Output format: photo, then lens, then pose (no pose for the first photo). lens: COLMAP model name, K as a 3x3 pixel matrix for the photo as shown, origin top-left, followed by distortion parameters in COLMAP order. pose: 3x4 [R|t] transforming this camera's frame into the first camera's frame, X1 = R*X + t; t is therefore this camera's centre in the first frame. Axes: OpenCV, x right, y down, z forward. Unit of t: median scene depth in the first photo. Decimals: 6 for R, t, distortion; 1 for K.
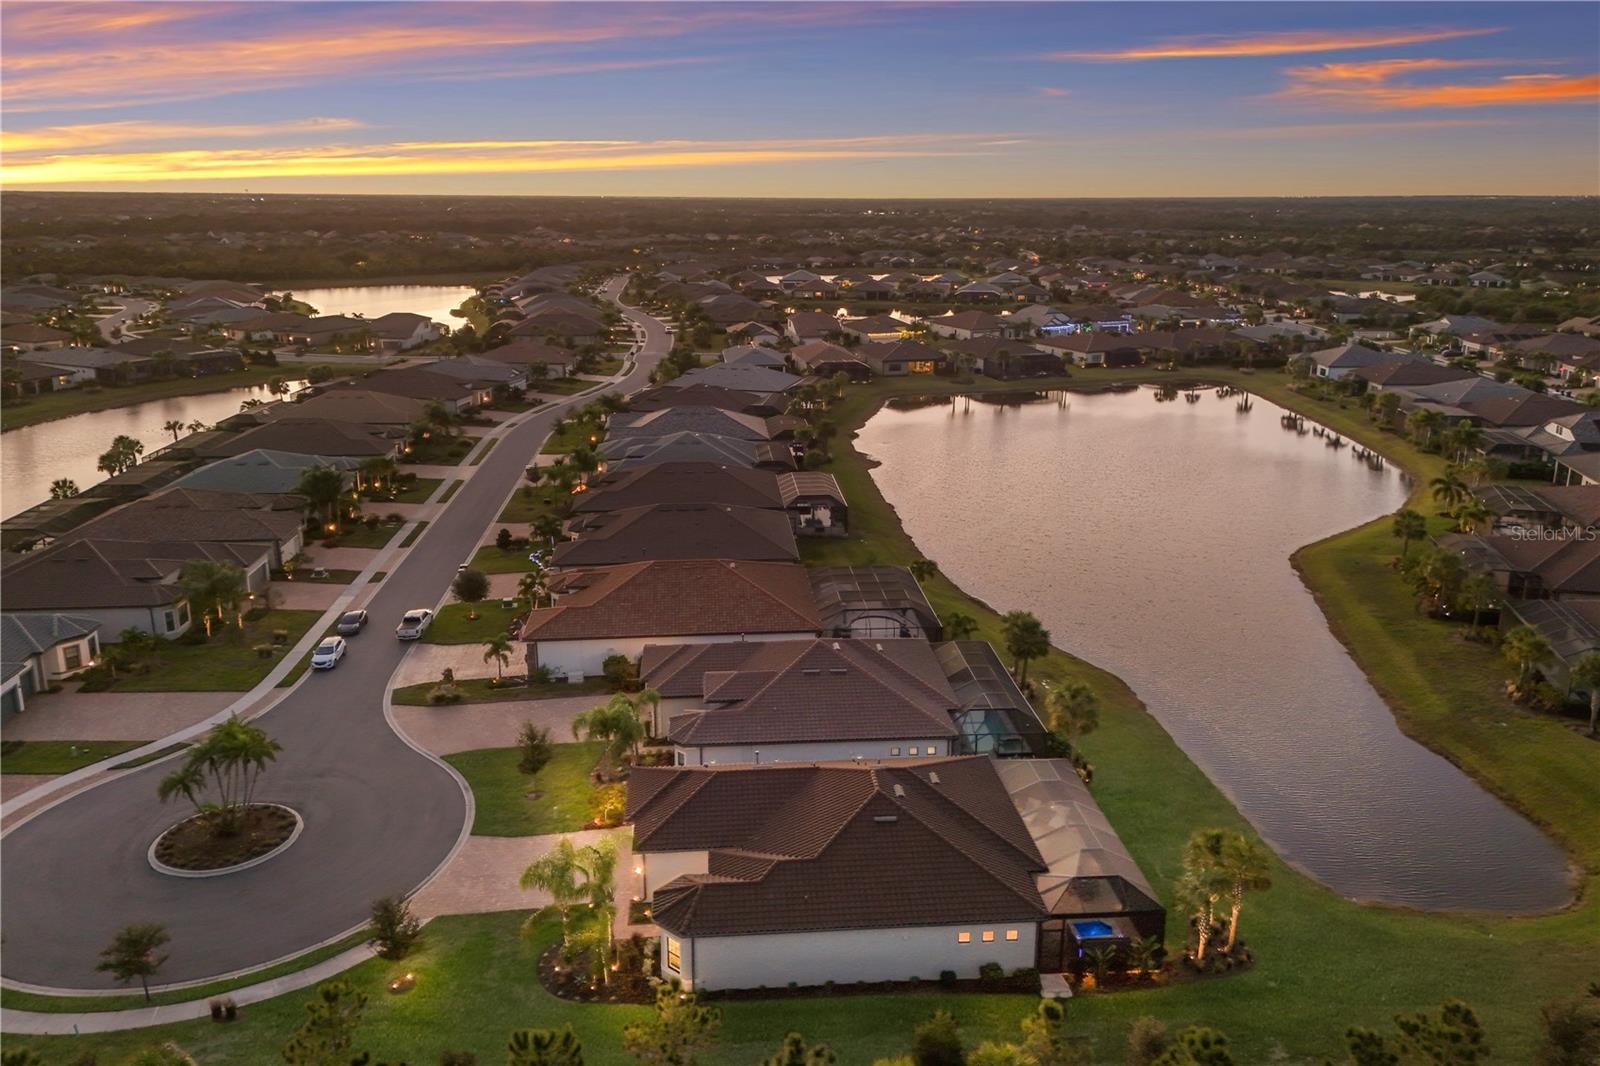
lens RADIAL K [[1161.6, 0, 800.0], [0, 1161.6, 533.0], [0, 0, 1]] dist [0.087272, -0.091284]
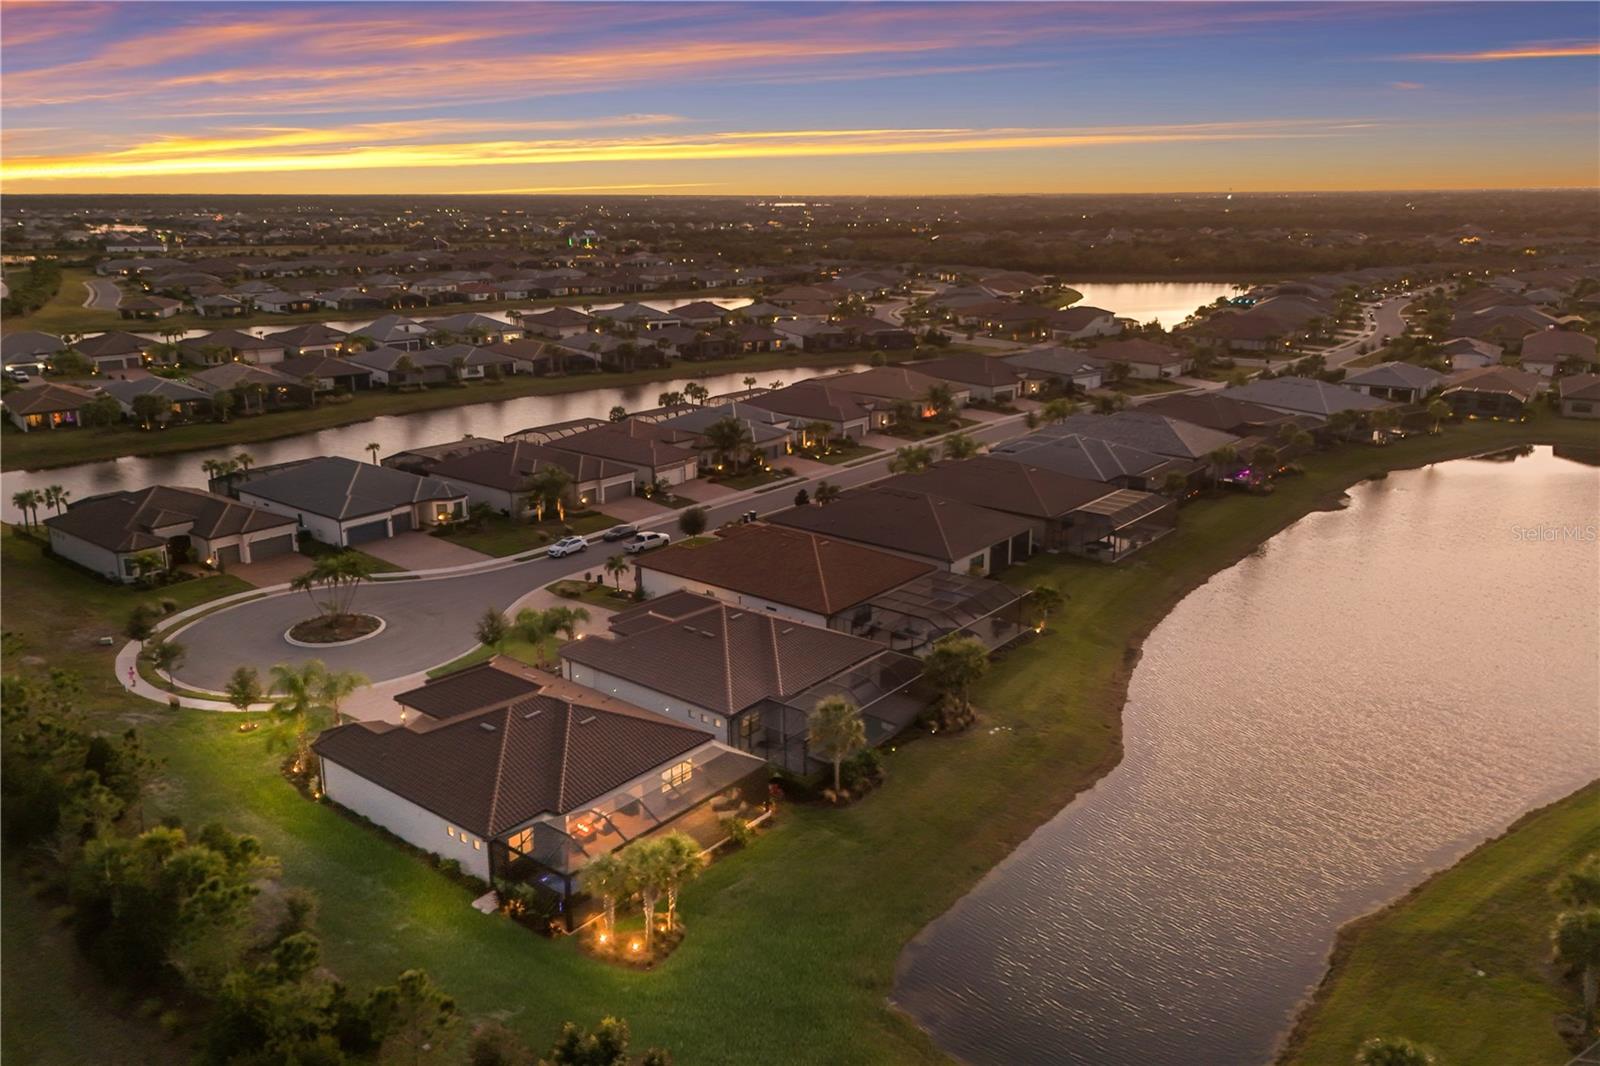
lens RADIAL K [[1177.9, 0, 800.0], [0, 1177.9, 533.0], [0, 0, 1]] dist [0.089054, -0.110110]
pose [[0.722674, 0.186926, -0.665433, 0.549292], [-0.187700, 0.979632, 0.071342, -0.046063], [0.665215, 0.073345, 0.743041, 0.163294]]
